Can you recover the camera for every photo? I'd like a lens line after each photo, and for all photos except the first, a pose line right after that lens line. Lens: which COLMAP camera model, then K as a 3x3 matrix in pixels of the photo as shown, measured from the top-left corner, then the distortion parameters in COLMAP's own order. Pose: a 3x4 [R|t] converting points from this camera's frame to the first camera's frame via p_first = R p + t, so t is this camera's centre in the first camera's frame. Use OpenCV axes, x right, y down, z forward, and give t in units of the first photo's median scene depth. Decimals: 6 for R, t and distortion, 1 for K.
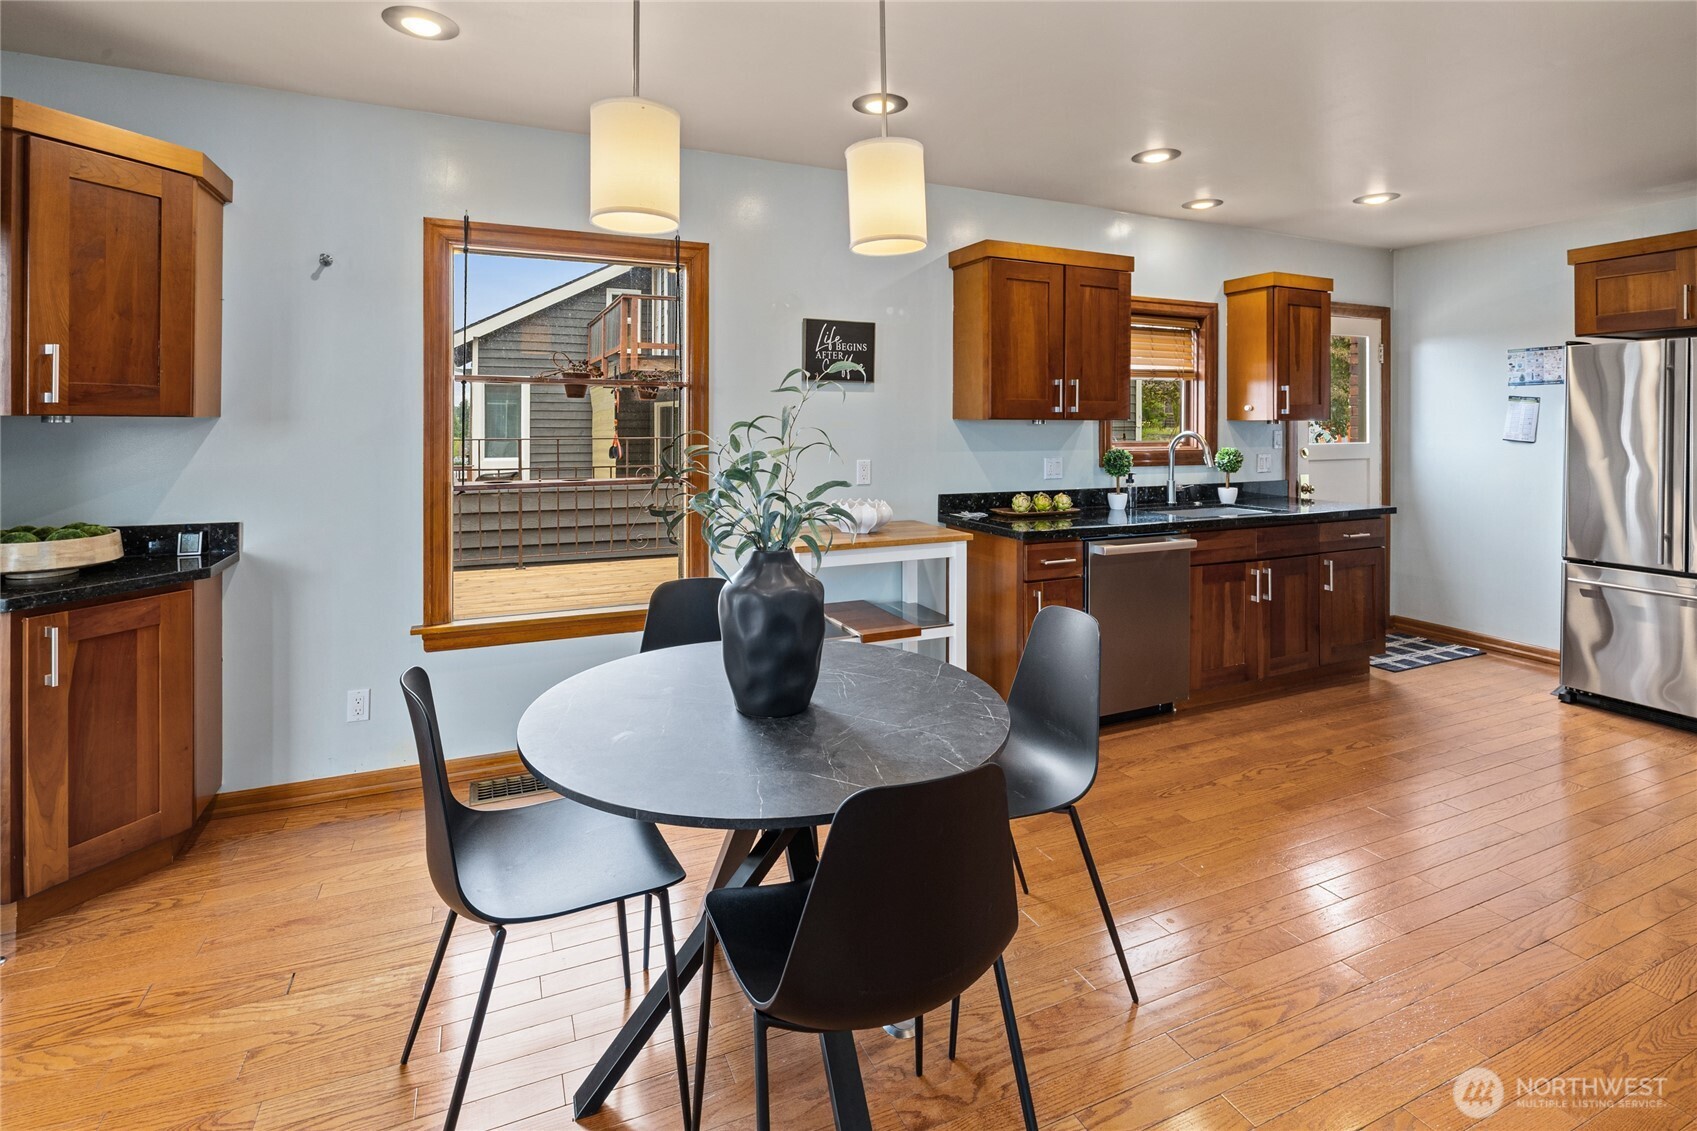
lens RADIAL K [[768.0, 0, 846.7], [0, 768.0, 425.2], [0, 0, 1]] dist [-0.001642, 0.000046]
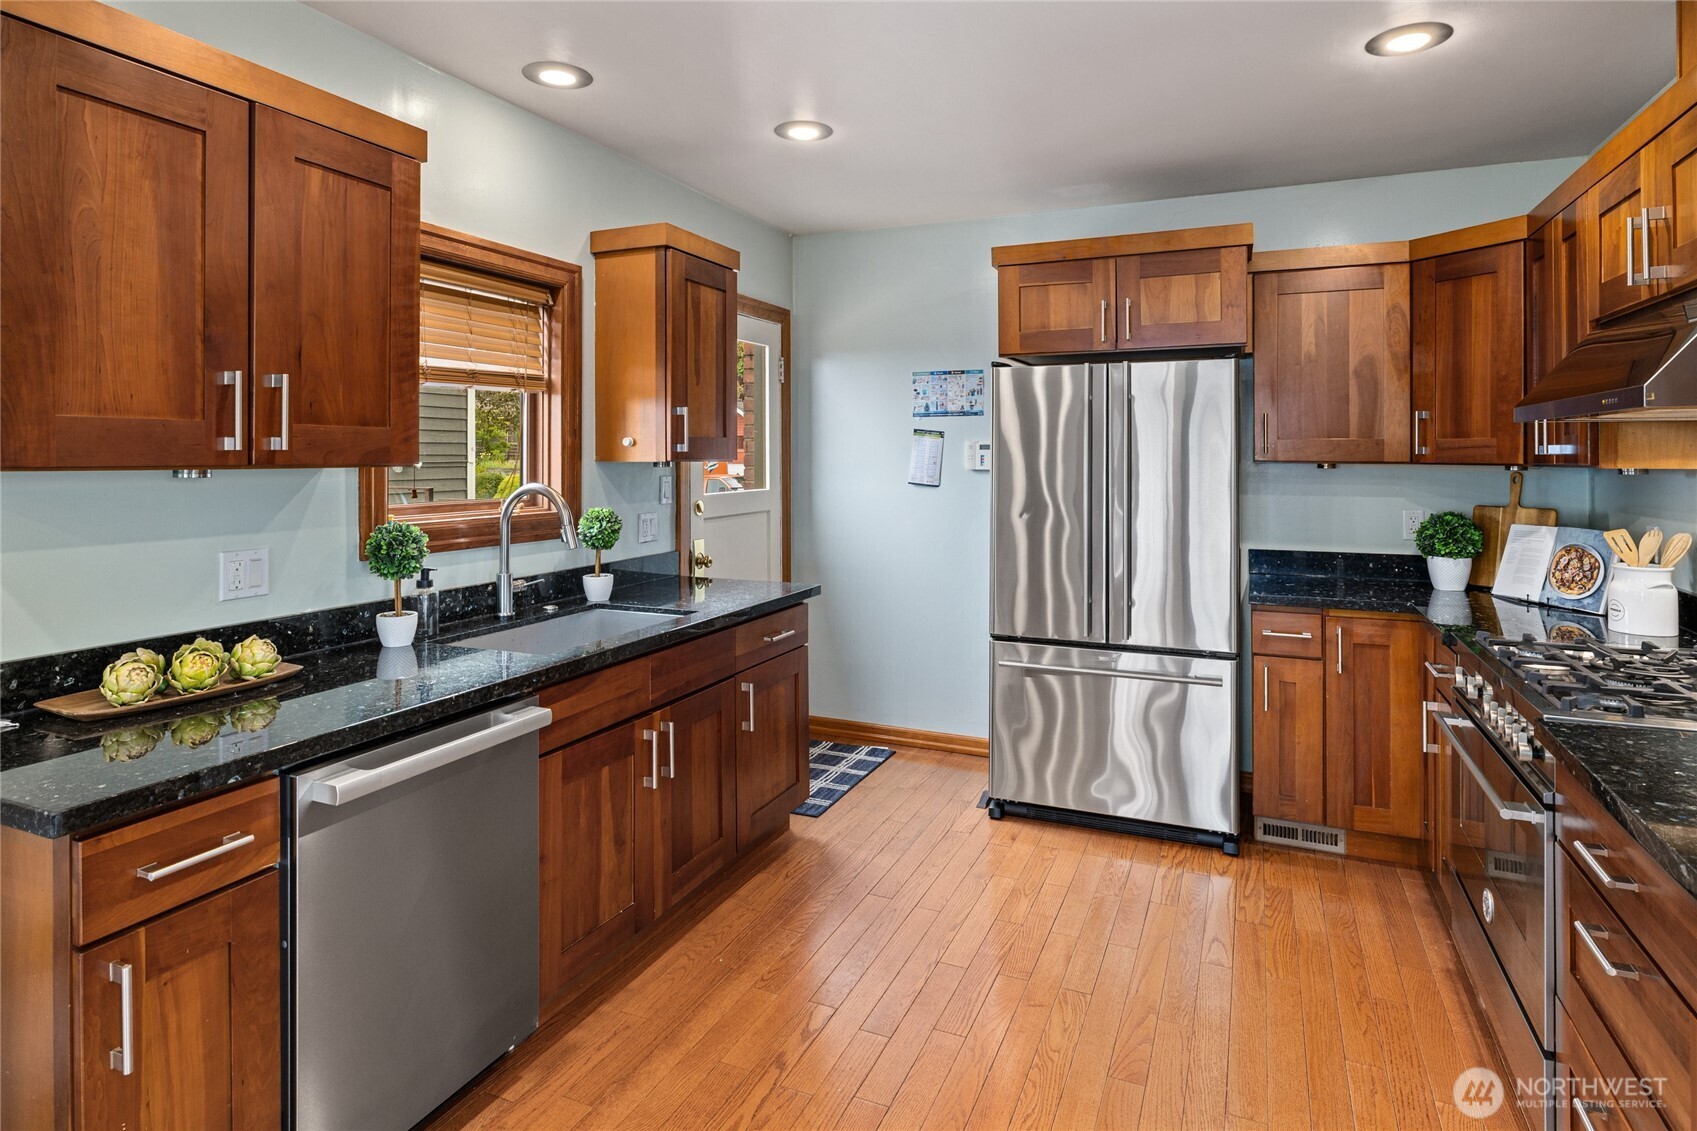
lens RADIAL K [[922.5, 0, 839.0], [0, 922.5, 457.8], [0, 0, 1]] dist [-0.004118, -0.000293]
pose [[0.740038, -0.003503, 0.672556, 0.178574], [0.002746, 0.999994, 0.002188, -0.012721], [-0.672559, 0.000228, 0.740043, 0.400899]]
